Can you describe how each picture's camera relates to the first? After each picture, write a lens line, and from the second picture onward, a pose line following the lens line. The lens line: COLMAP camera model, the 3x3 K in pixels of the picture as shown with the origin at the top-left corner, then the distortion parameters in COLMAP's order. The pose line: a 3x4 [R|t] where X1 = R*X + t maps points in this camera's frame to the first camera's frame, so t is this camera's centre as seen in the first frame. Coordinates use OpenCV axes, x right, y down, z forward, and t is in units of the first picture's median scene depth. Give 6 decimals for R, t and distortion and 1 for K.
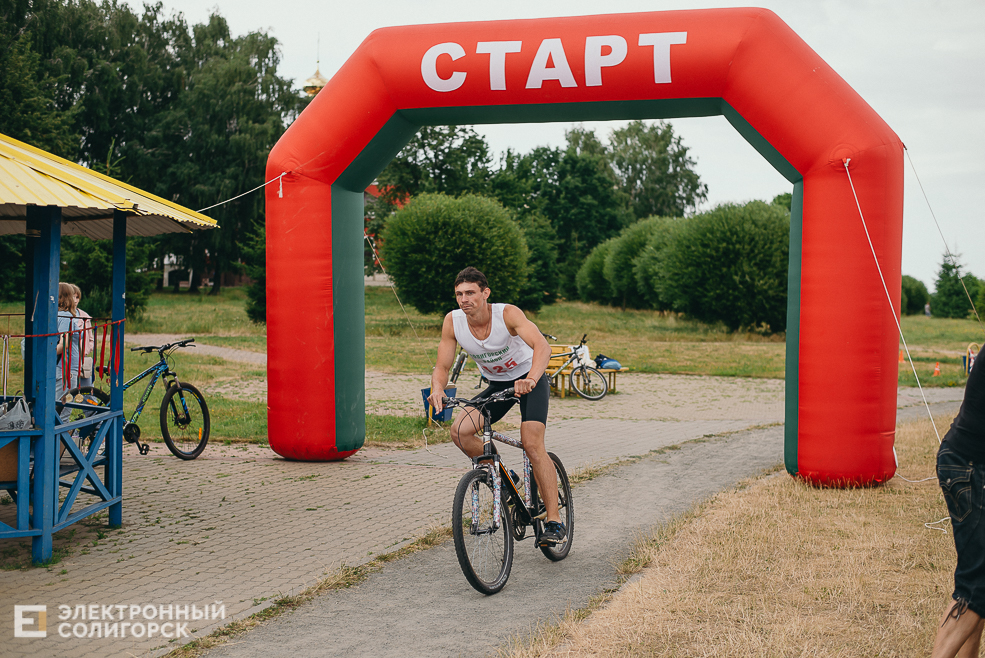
lens RADIAL K [[1426.0, 0, 495.8], [0, 1426.0, 331.2], [0, 0, 1]] dist [-0.145024, 0.000000]
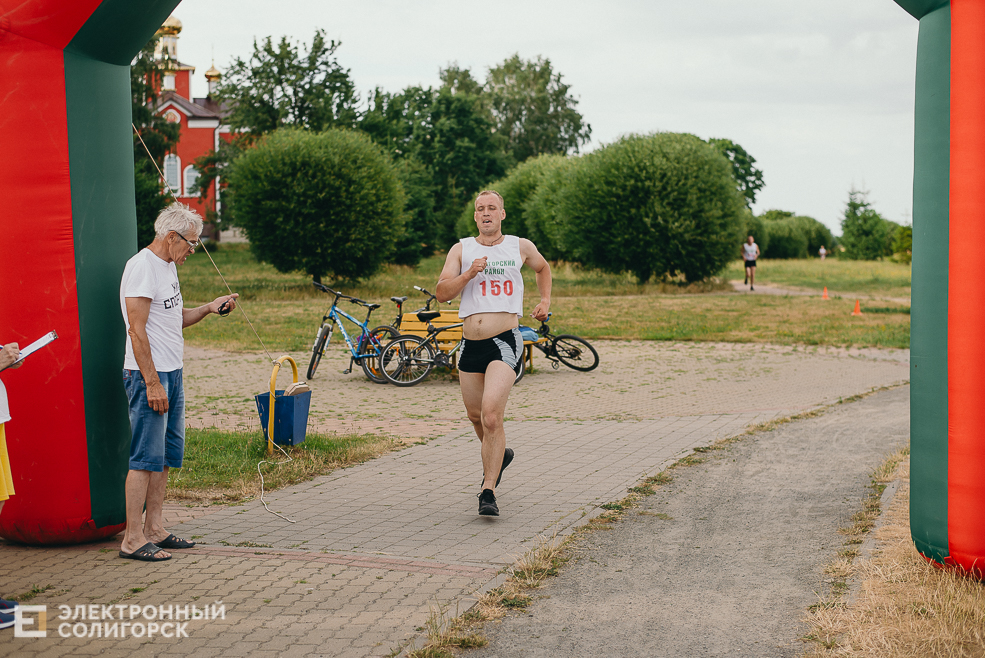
lens RADIAL K [[1426.0, 0, 490.0], [0, 1426.0, 328.4], [0, 0, 1]] dist [-0.145024, 0.000000]
pose [[0.995972, -0.031855, 0.083818, -0.000128], [0.029238, 0.999052, 0.032265, -0.002487], [-0.084766, -0.029685, 0.995959, 0.144716]]
